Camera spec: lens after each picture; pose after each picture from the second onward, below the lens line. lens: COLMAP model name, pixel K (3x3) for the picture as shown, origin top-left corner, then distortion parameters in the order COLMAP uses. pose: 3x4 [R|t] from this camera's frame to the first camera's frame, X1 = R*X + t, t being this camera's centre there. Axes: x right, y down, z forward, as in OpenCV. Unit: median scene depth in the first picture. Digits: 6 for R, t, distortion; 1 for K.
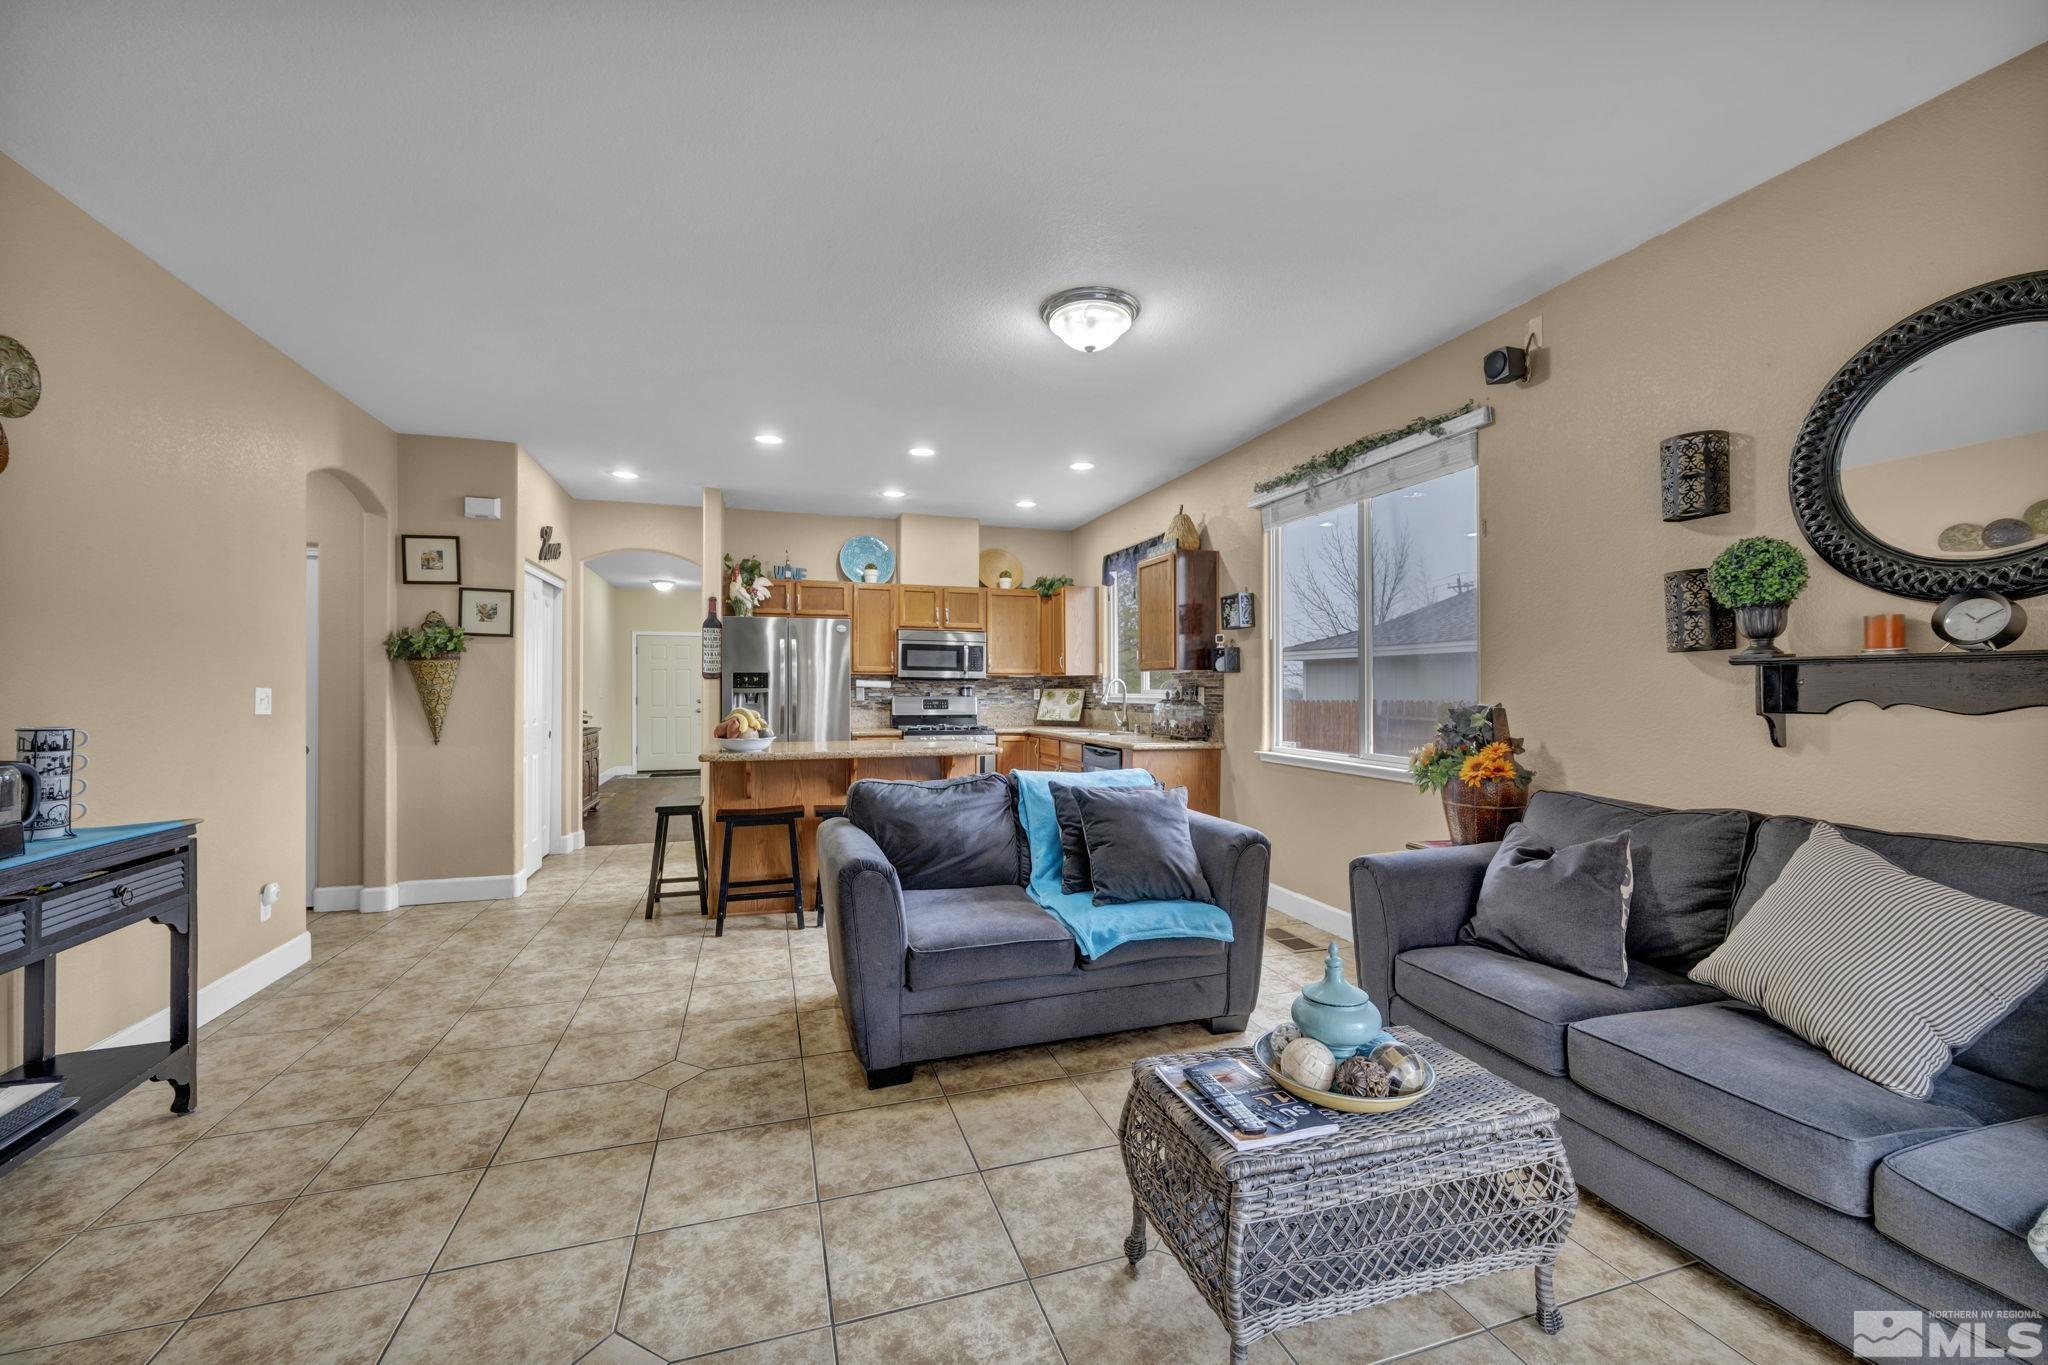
lens RADIAL K [[812.0, 0, 1027.9], [0, 812.0, 687.5], [0, 0, 1]] dist [0.001072, -0.001213]
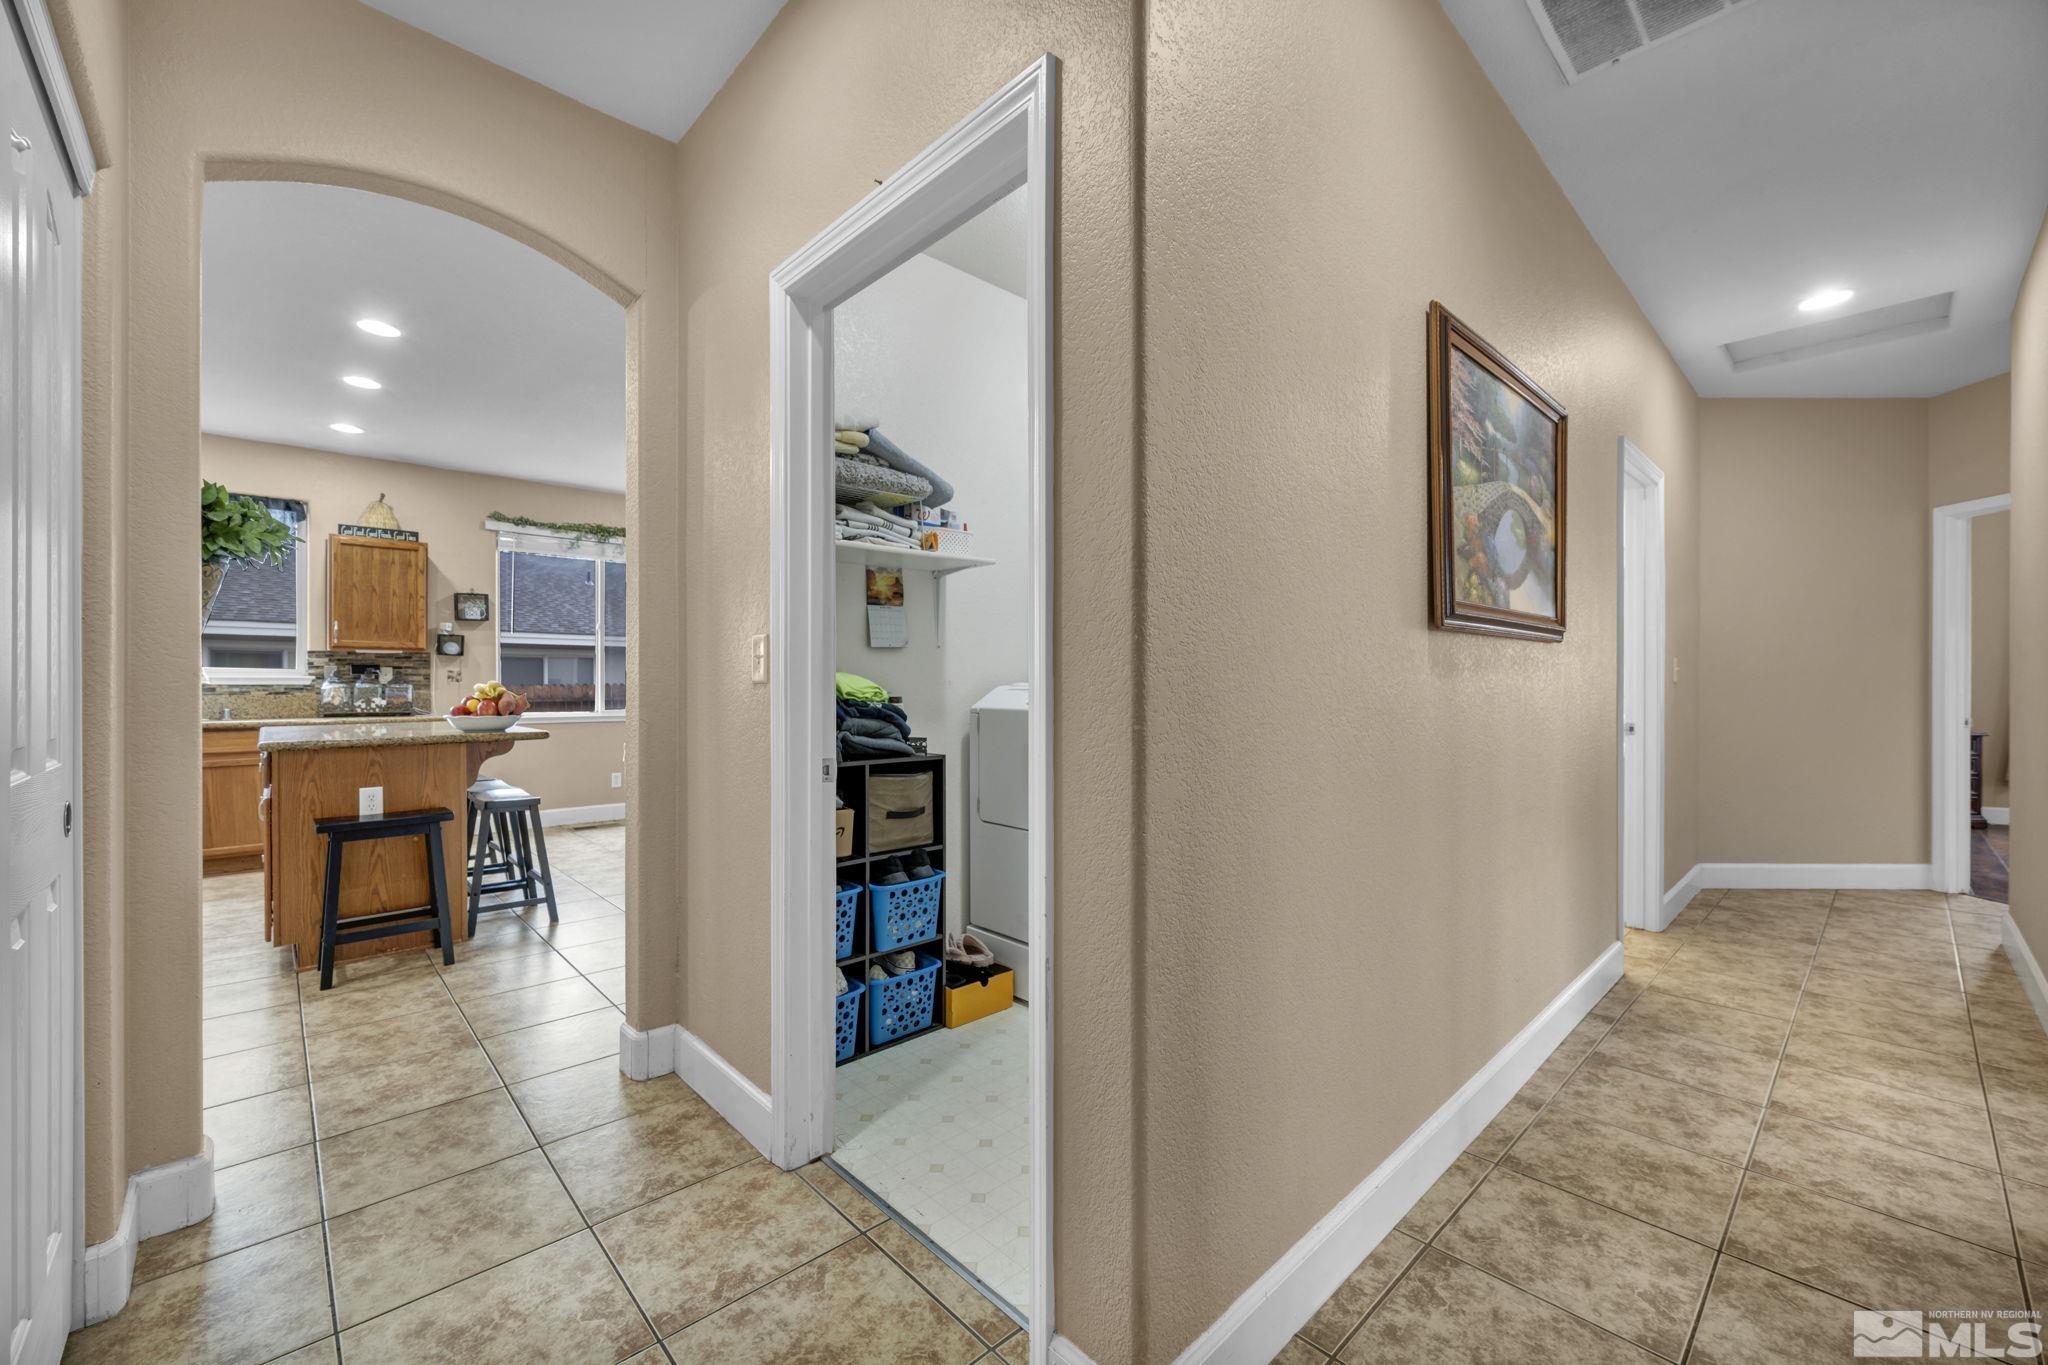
lens RADIAL K [[812.0, 0, 1022.5], [0, 812.0, 687.2], [0, 0, 1]] dist [0.001072, -0.001213]
pose [[-0.417388, -0.001987, 0.908726, -1.274765], [-0.000464, 0.999998, 0.001974, 0.027599], [-0.908728, 0.000402, -0.417388, 0.783148]]
